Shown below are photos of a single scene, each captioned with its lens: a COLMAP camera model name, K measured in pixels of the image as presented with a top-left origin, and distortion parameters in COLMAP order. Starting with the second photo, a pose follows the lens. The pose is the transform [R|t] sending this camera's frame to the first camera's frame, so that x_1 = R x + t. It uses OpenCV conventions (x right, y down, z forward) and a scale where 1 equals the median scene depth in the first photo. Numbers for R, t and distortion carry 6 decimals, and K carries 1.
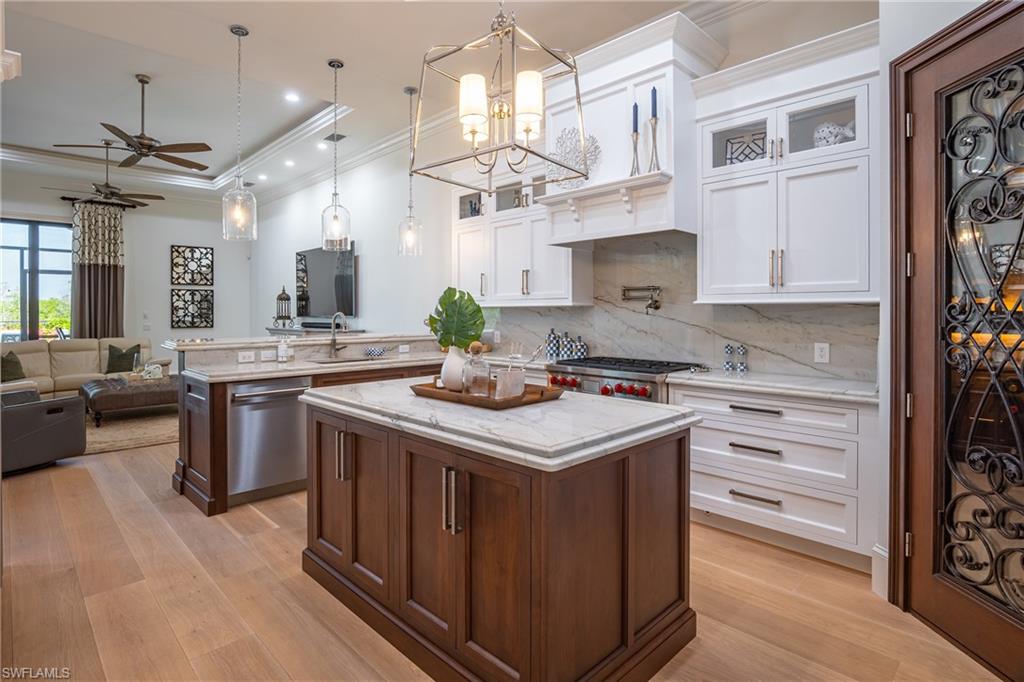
lens RADIAL K [[517.2, 0, 503.3], [0, 517.2, 315.4], [0, 0, 1]] dist [-0.039167, -0.000179]
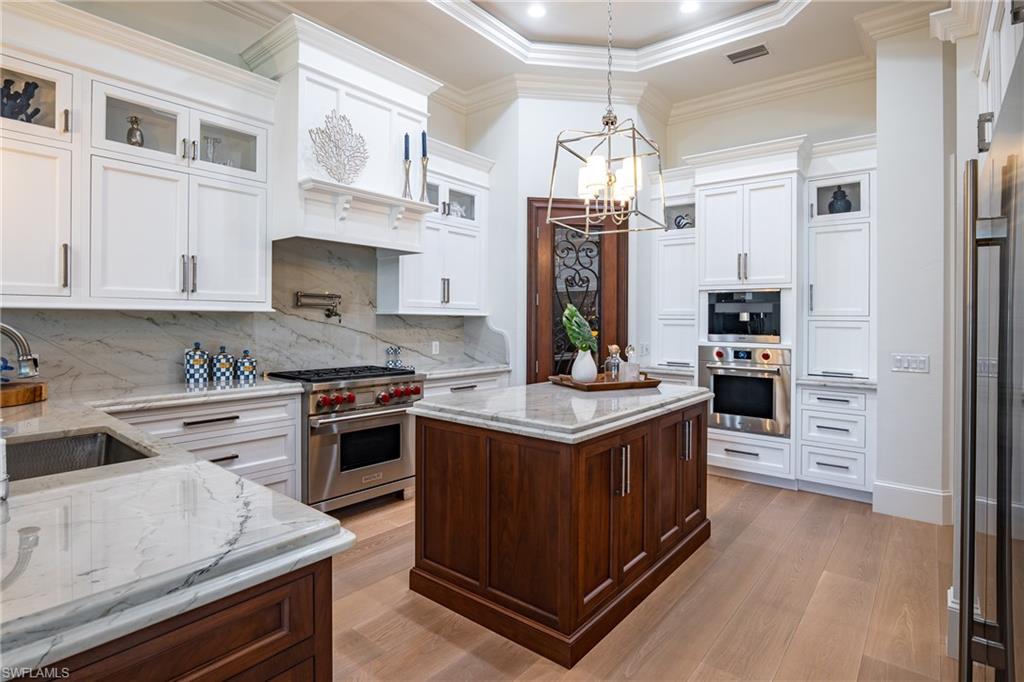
lens RADIAL K [[517.2, 0, 503.3], [0, 517.2, 315.4], [0, 0, 1]] dist [-0.039167, -0.000179]
pose [[-0.109247, 0.010566, 0.993959, -0.702061], [-0.001439, 0.999941, -0.010787, -0.005268], [-0.994014, -0.002608, -0.109225, 0.738251]]
